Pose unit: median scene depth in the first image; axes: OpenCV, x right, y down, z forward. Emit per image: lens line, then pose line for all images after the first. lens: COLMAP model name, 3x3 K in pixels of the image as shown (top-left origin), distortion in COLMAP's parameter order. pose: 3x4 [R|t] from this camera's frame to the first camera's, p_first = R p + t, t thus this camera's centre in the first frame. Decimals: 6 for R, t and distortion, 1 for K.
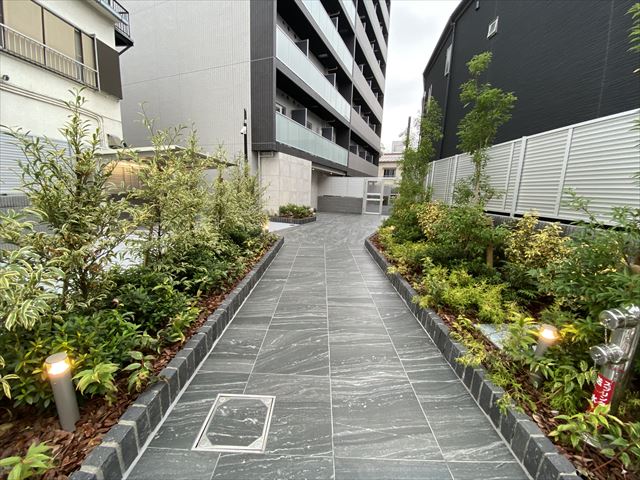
lens RADIAL K [[256.9, 0, 322.0], [0, 256.9, 239.8], [0, 0, 1]] dist [0.001819, -0.013911]
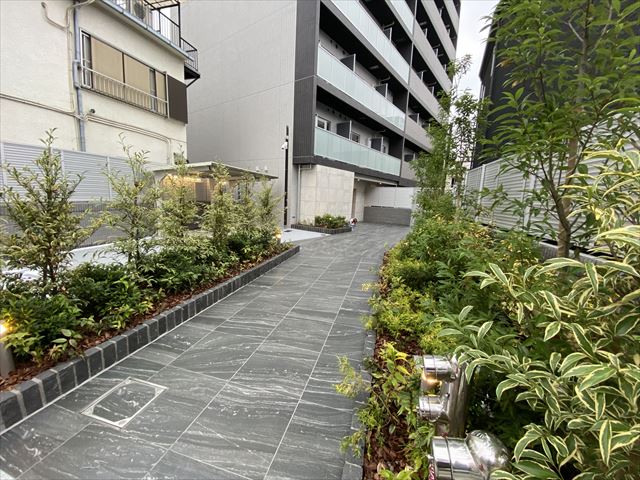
lens RADIAL K [[256.9, 0, 322.0], [0, 256.9, 239.8], [0, 0, 1]] dist [0.001819, -0.013911]
pose [[0.969177, 0.045755, -0.242078, 0.129705], [-0.054554, 0.998067, -0.029767, -0.007435], [0.240248, 0.042056, 0.969800, 0.009251]]
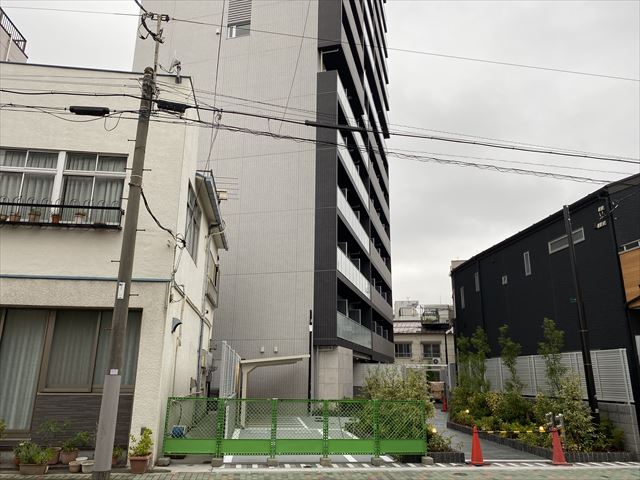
lens RADIAL K [[476.1, 0, 320.0], [0, 476.1, 240.0], [0, 0, 1]] dist [0.006965, 0.002182]
pose [[0.990550, 0.010672, 0.136736, -0.575402], [0.051007, 0.896795, -0.439496, 0.144058], [-0.127314, 0.442318, 0.887776, -1.051686]]
